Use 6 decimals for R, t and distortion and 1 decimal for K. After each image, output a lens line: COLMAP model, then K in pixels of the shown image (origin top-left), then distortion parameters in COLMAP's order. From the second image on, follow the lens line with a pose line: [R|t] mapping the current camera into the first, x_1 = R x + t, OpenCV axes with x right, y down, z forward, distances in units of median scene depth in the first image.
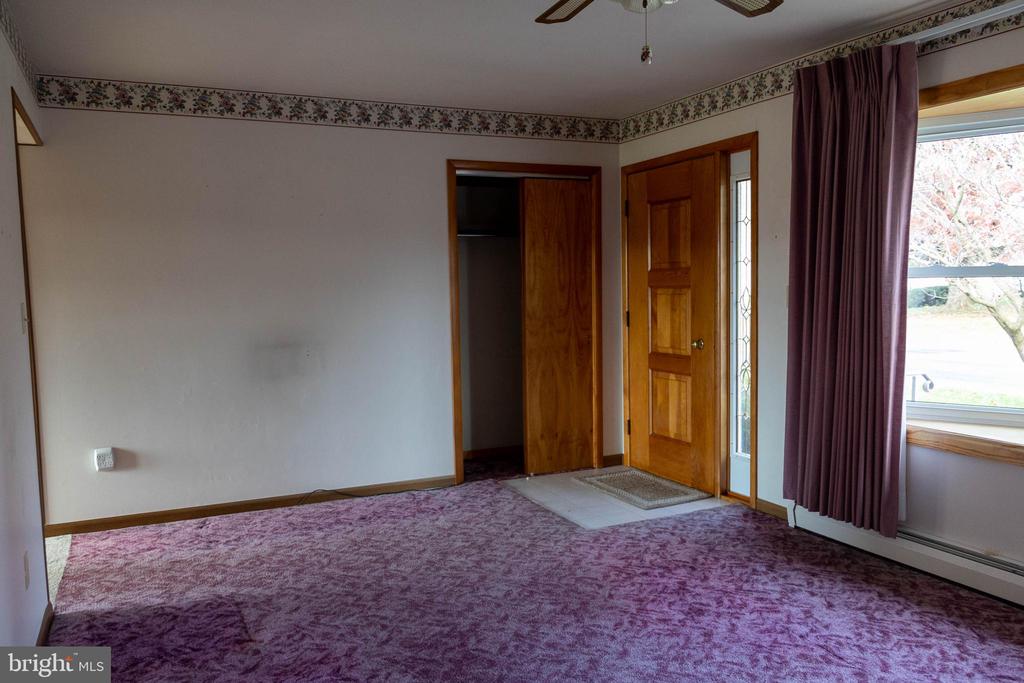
lens RADIAL K [[817.5, 0, 508.0], [0, 817.5, 345.0], [0, 0, 1]] dist [0.004374, 0.003127]
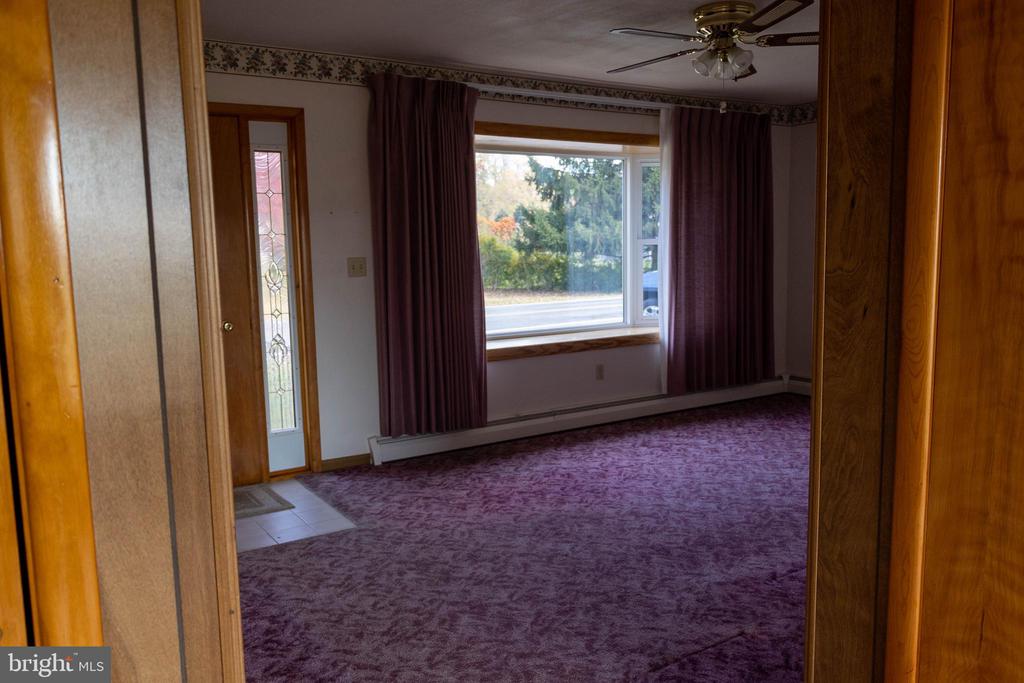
lens RADIAL K [[817.5, 0, 505.3], [0, 817.5, 347.6], [0, 0, 1]] dist [0.004374, 0.003127]
pose [[-0.138780, -0.098386, 0.985424, -0.851850], [0.098965, 0.988694, 0.112650, -0.059310], [-0.985366, 0.113156, -0.127475, 1.002479]]
